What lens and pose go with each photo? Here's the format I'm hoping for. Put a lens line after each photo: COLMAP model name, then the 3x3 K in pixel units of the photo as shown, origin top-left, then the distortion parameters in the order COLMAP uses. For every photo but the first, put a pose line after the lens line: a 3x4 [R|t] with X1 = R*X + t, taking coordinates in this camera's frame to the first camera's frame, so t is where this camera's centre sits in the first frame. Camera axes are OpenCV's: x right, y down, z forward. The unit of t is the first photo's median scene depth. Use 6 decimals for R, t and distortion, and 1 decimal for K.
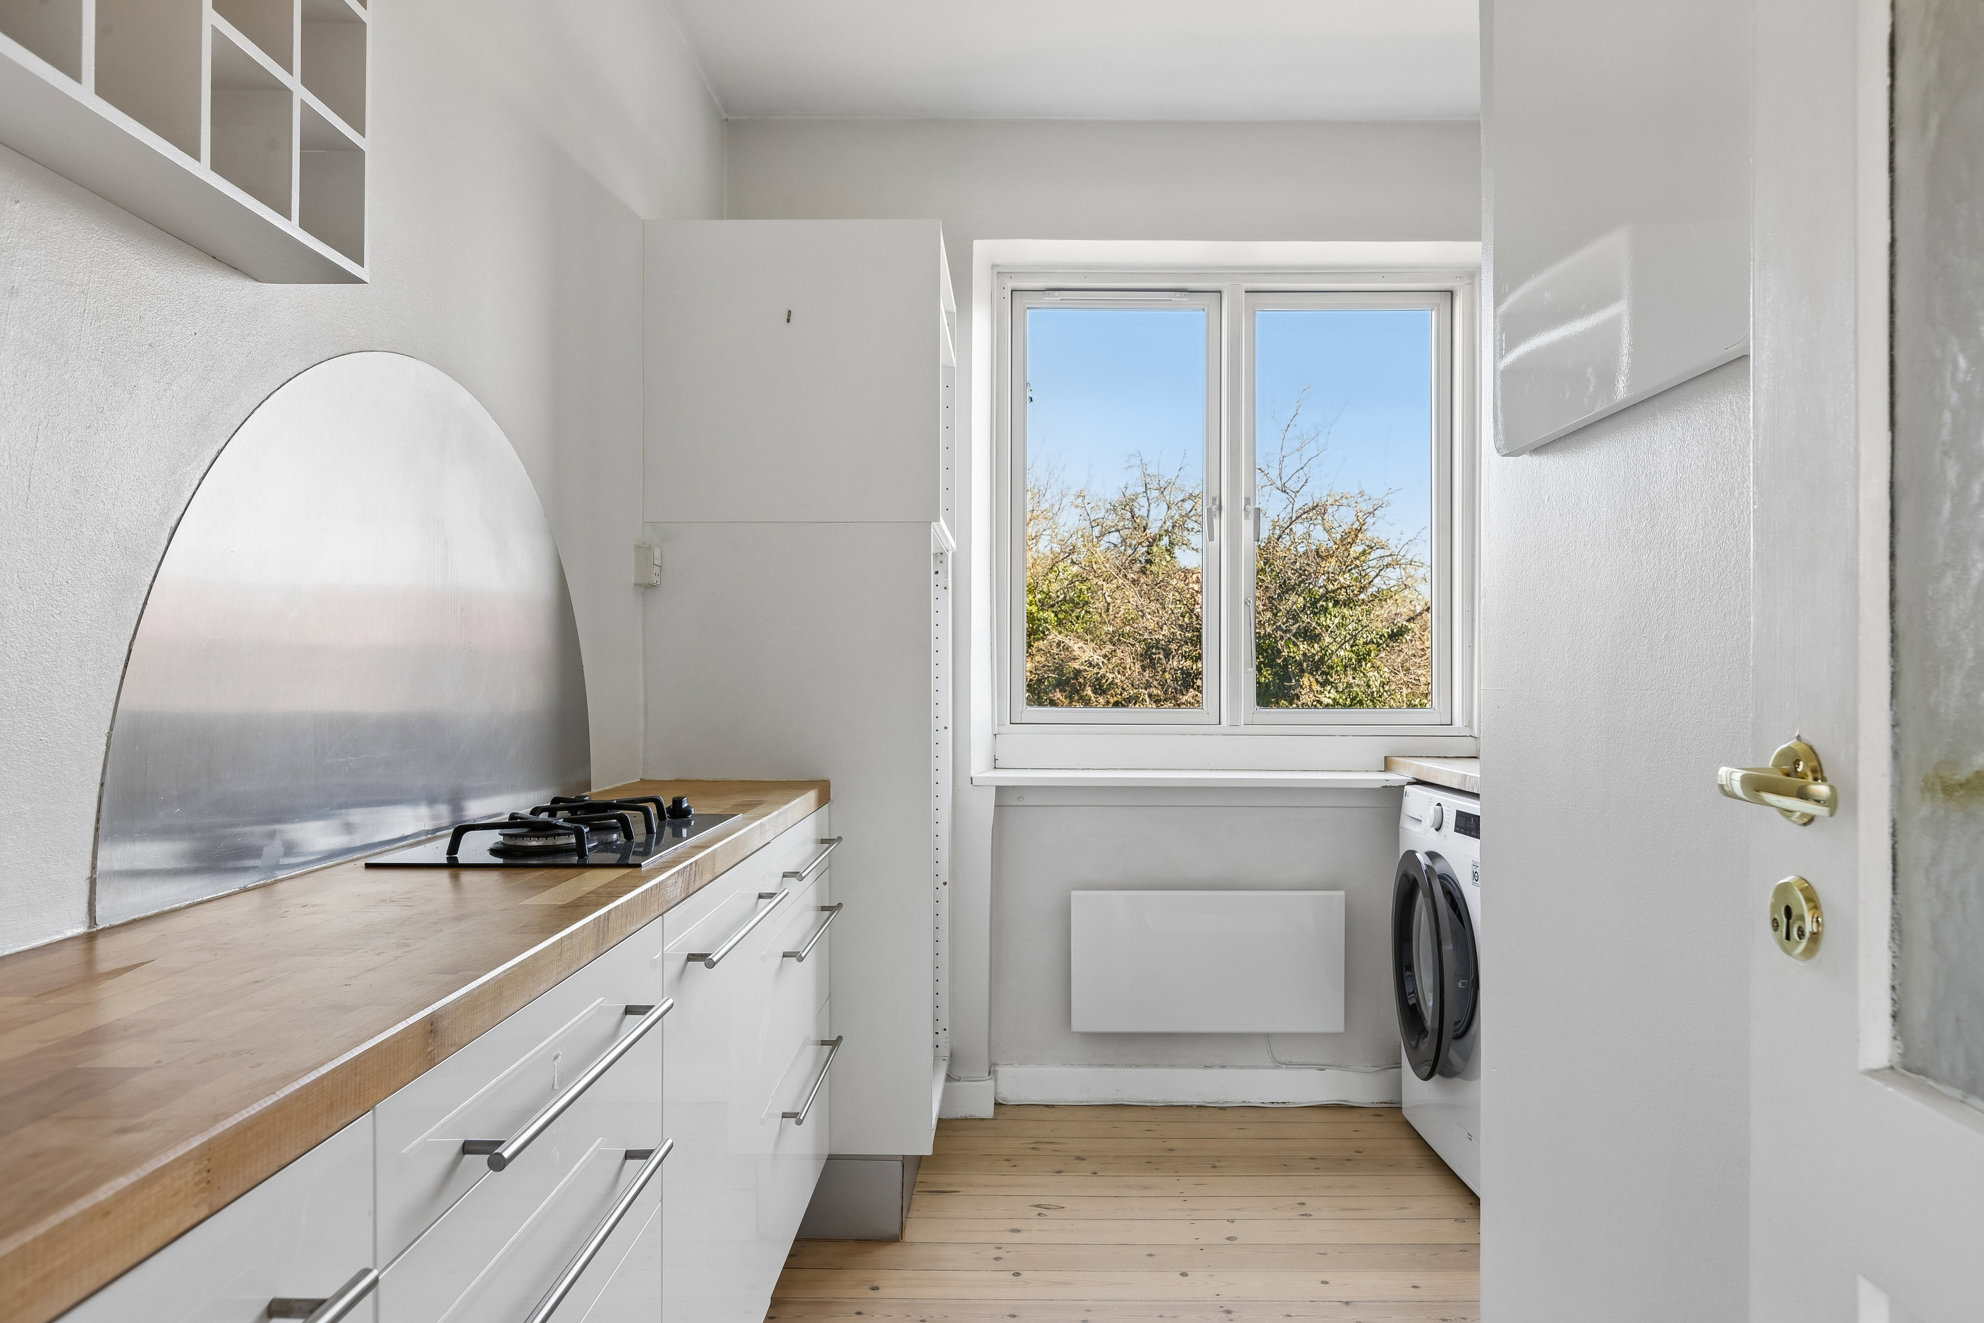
lens RADIAL K [[1278.4, 0, 993.8], [0, 1278.4, 666.2], [0, 0, 1]] dist [0.006121, 0.001342]
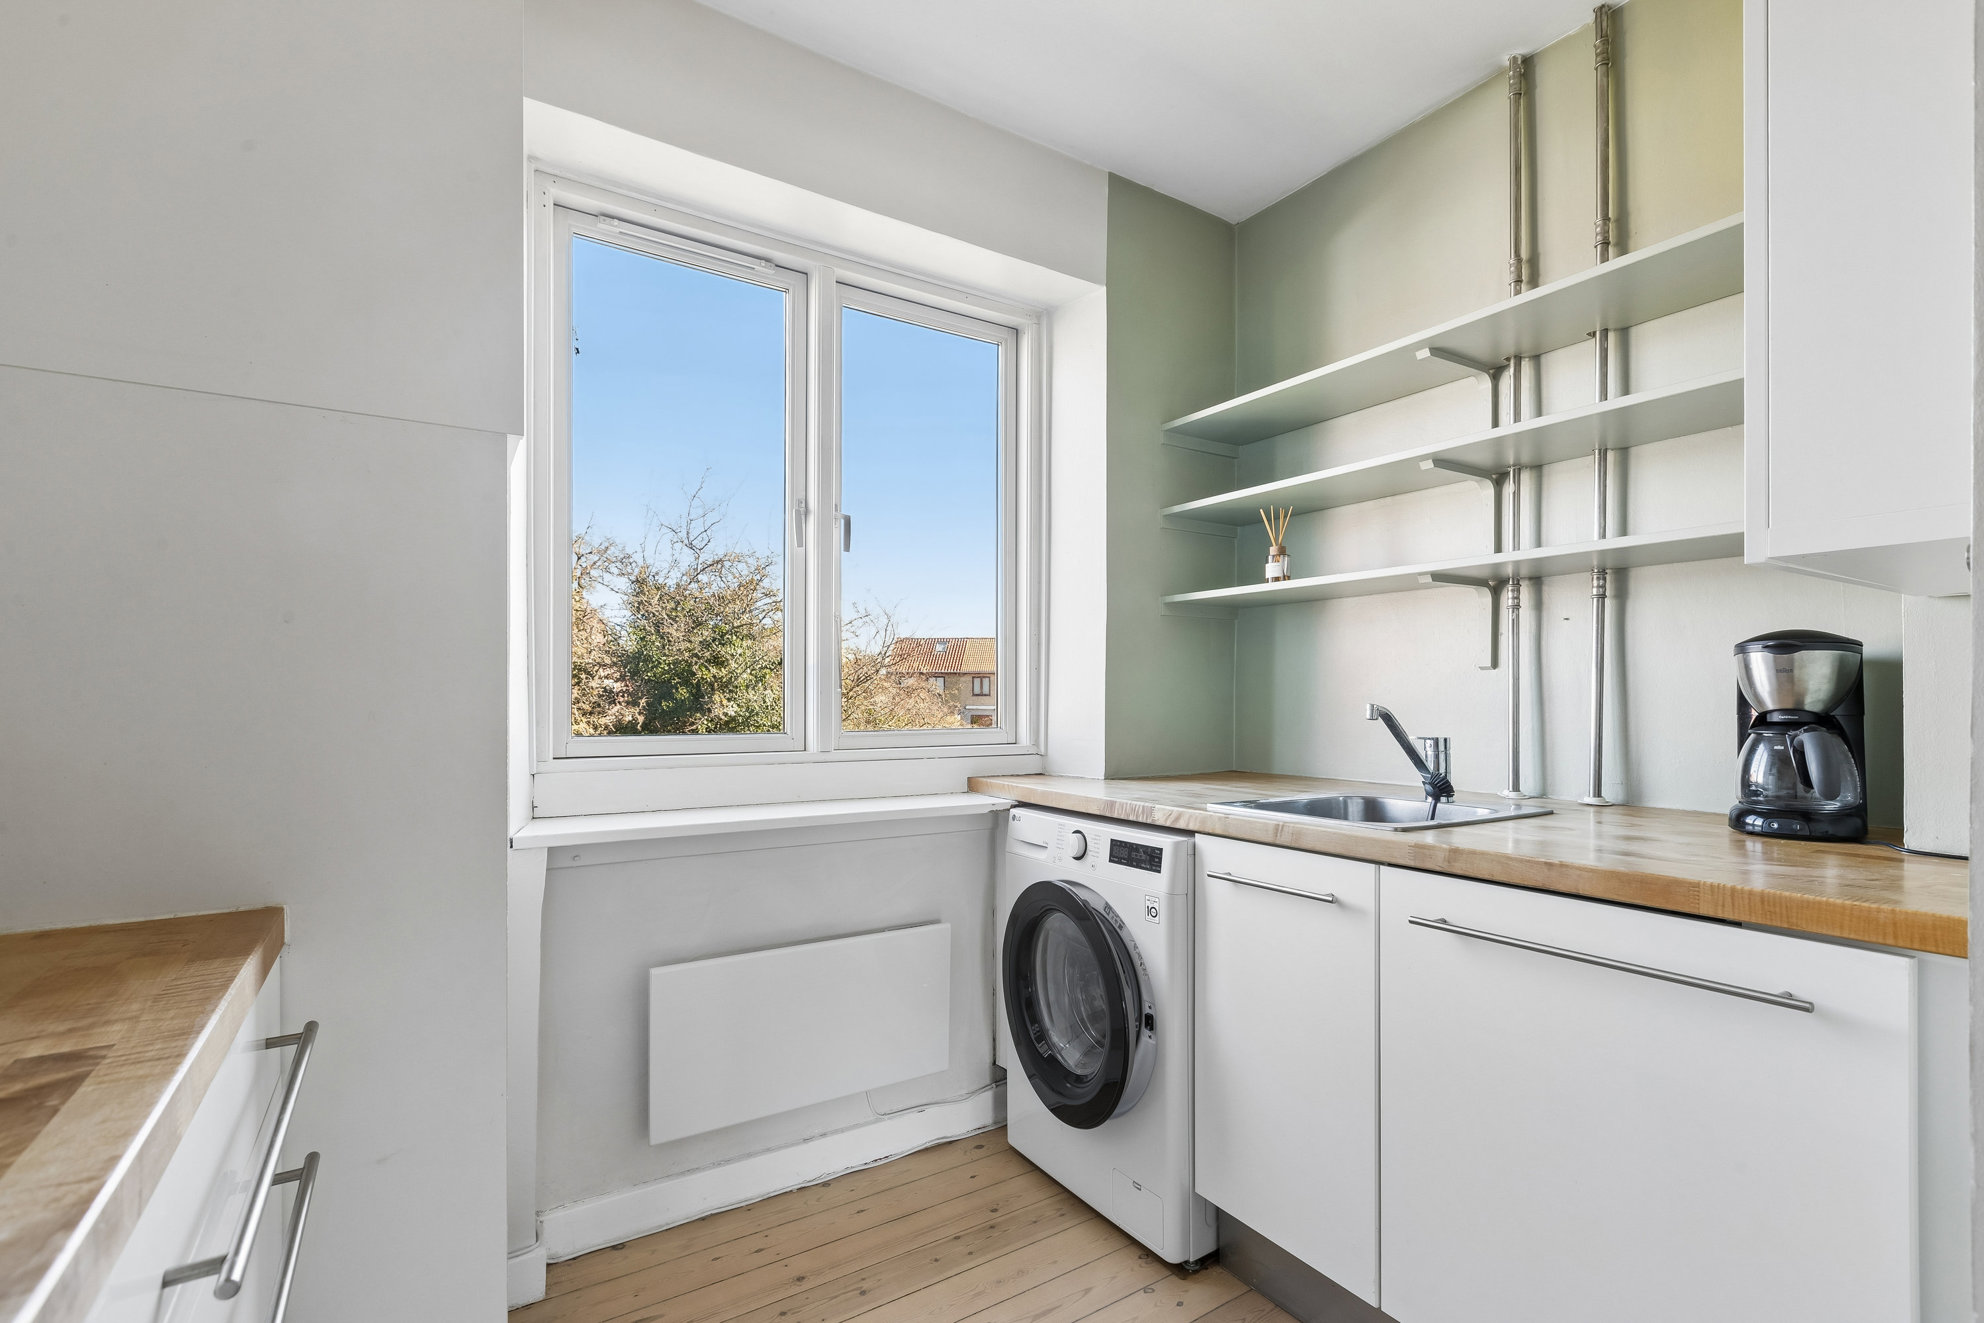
lens RADIAL K [[904.1, 0, 990.0], [0, 904.1, 694.9], [0, 0, 1]] dist [0.003727, 0.000117]
pose [[0.838173, -0.001113, 0.545403, -0.063747], [-0.004391, 0.999952, 0.008789, -0.000332], [-0.545386, -0.009762, 0.838128, 0.385670]]
